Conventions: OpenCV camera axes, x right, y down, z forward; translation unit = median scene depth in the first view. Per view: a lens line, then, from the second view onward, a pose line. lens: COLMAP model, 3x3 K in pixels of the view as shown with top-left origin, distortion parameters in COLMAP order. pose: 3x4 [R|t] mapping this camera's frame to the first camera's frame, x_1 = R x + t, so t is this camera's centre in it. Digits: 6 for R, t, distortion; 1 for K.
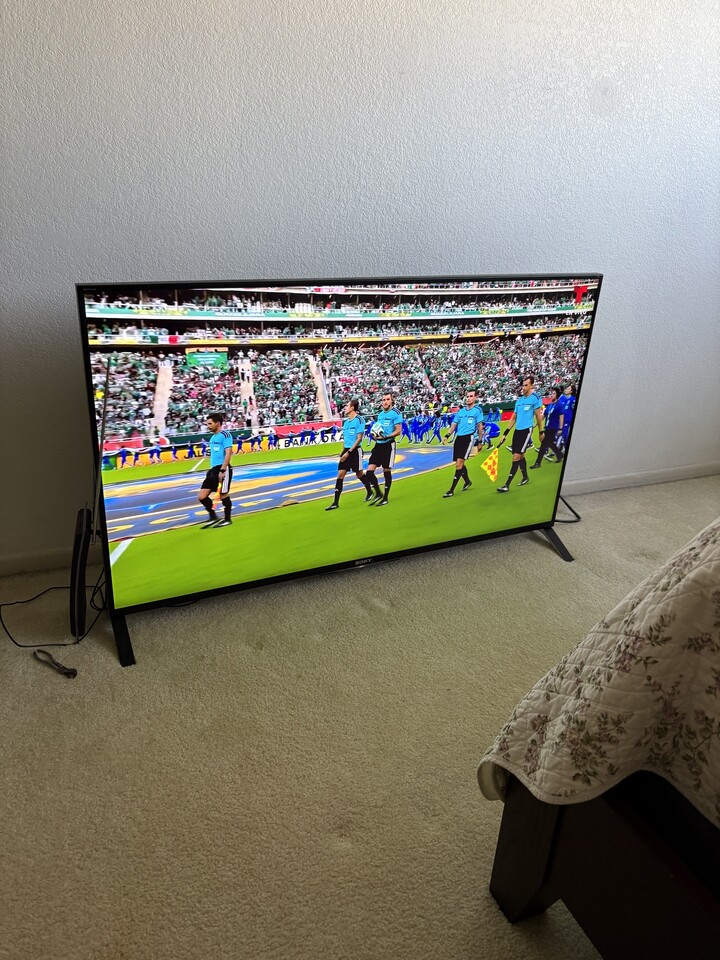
lens RADIAL K [[723.8, 0, 360.7], [0, 723.8, 479.8], [0, 0, 1]] dist [-0.011172, -0.001609]
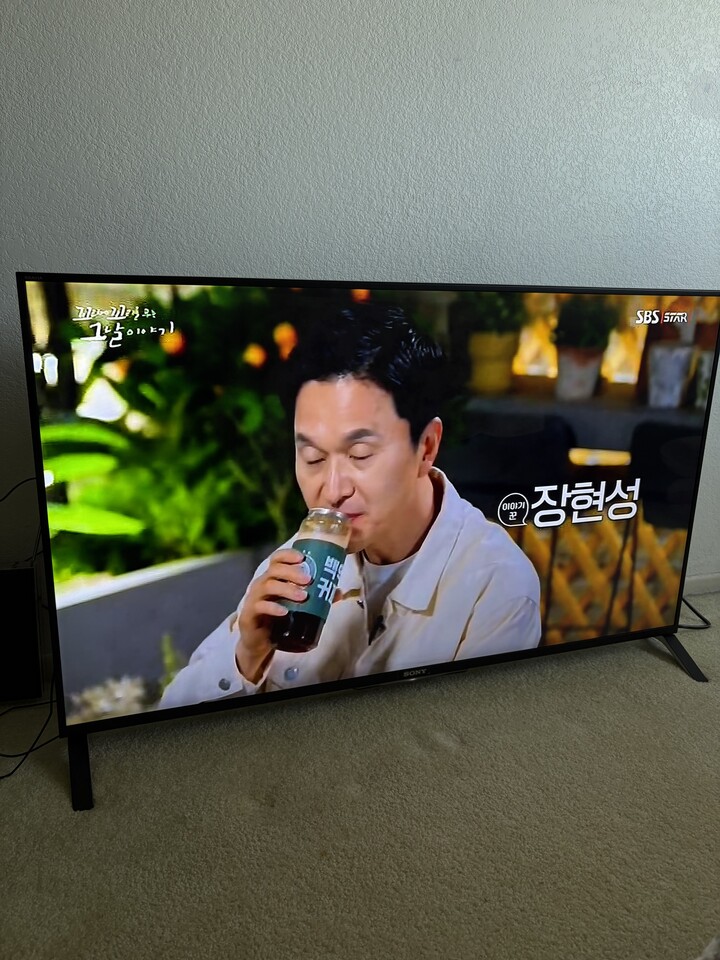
lens RADIAL K [[723.8, 0, 356.0], [0, 723.8, 480.0], [0, 0, 1]] dist [-0.011172, -0.001609]
pose [[0.995791, -0.016784, -0.090109, 0.008758], [0.001422, 0.985803, -0.167898, 0.041945], [0.091647, 0.167063, 0.981678, 0.270821]]
